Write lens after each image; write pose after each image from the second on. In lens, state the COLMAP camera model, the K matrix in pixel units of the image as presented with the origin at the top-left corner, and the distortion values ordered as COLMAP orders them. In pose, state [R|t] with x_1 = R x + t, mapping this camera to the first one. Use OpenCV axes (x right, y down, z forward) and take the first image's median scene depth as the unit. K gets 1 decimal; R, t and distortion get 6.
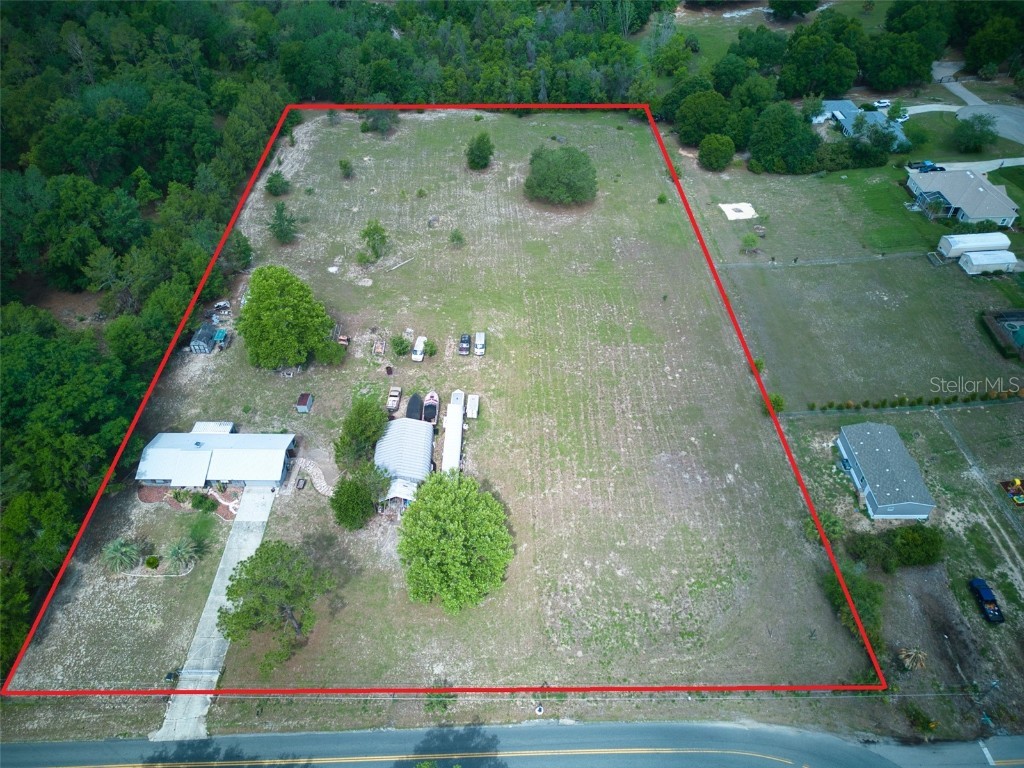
lens RADIAL K [[714.5, 0, 512.0], [0, 714.5, 384.0], [0, 0, 1]] dist [0.070794, -0.064255]
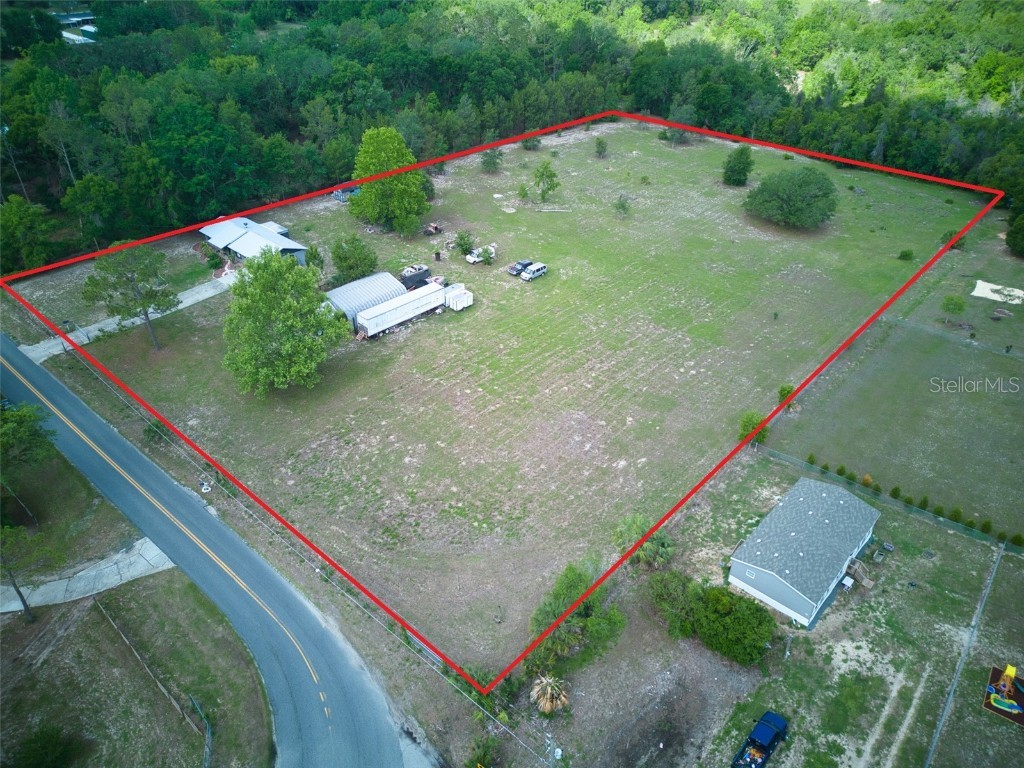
lens RADIAL K [[714.5, 0, 512.0], [0, 714.5, 384.0], [0, 0, 1]] dist [0.070794, -0.064255]
pose [[0.735279, 0.379572, -0.561507, 0.668603], [-0.469355, 0.882830, -0.017826, 0.134751], [0.488949, 0.276653, 0.827280, 0.316964]]
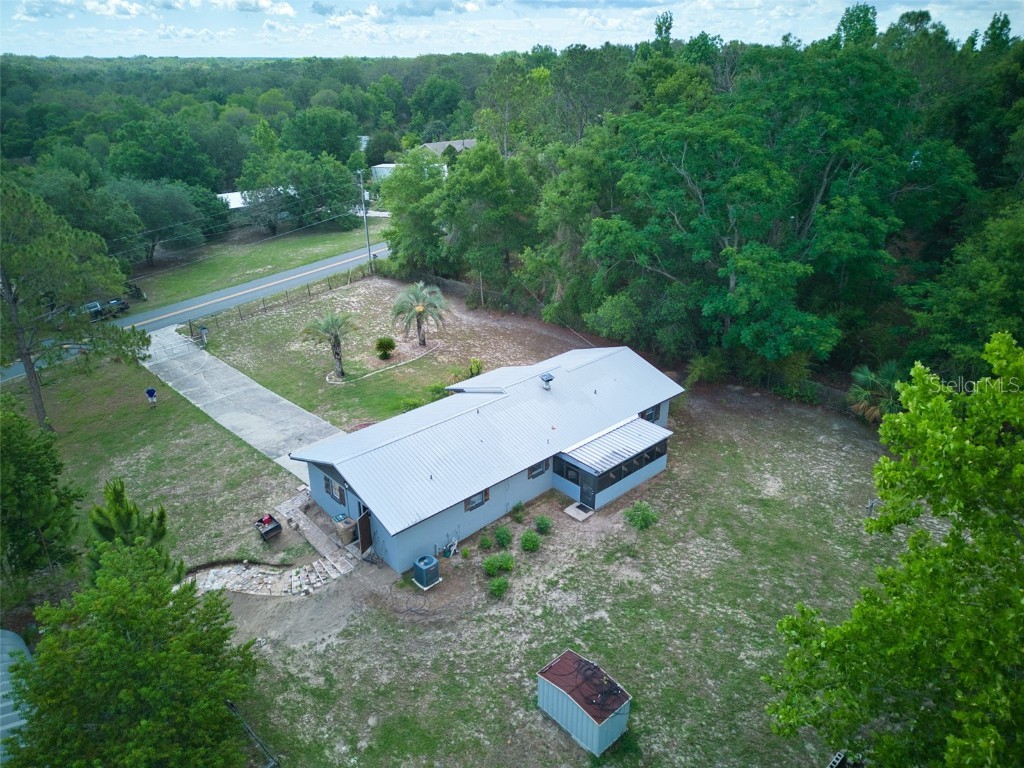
lens RADIAL K [[714.5, 0, 512.0], [0, 714.5, 384.0], [0, 0, 1]] dist [0.070794, -0.064255]
pose [[-0.717491, 0.293327, -0.631796, -0.191320], [-0.475922, 0.455865, 0.752121, -0.193286], [0.508631, 0.840325, -0.187478, 1.094657]]
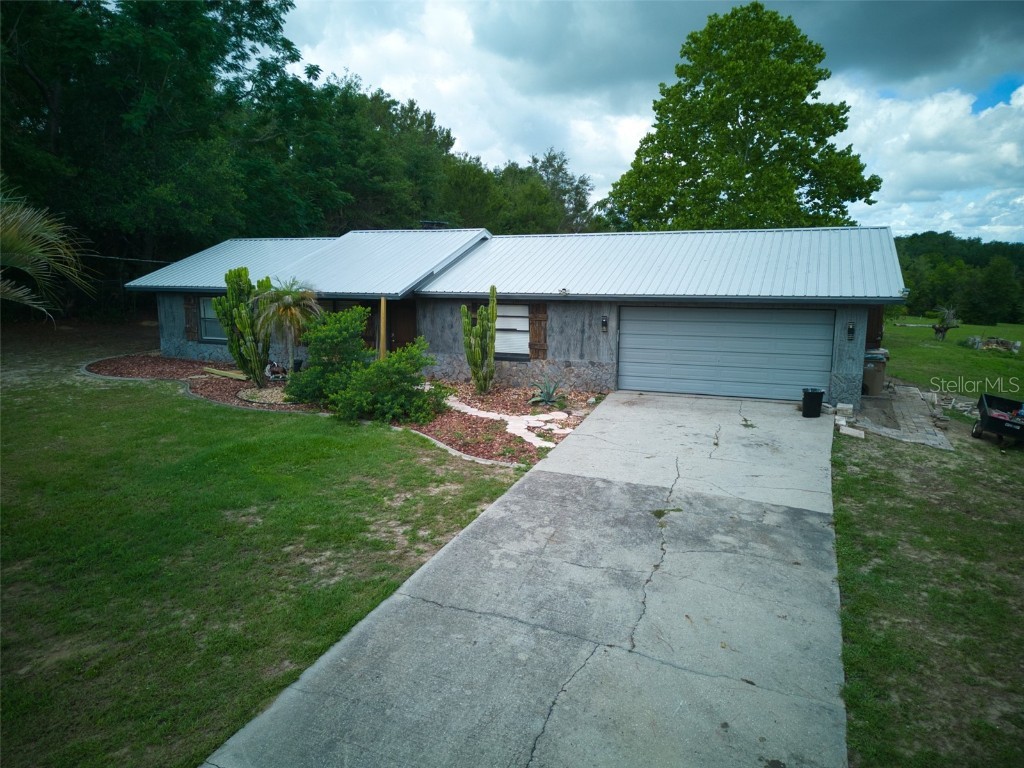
lens RADIAL K [[714.5, 0, 512.0], [0, 714.5, 384.0], [0, 0, 1]] dist [0.070794, -0.064255]
pose [[0.931754, 0.068278, -0.356612, -0.342522], [-0.257121, 0.817545, -0.515276, 0.235607], [0.256364, 0.571803, 0.779307, 0.889651]]
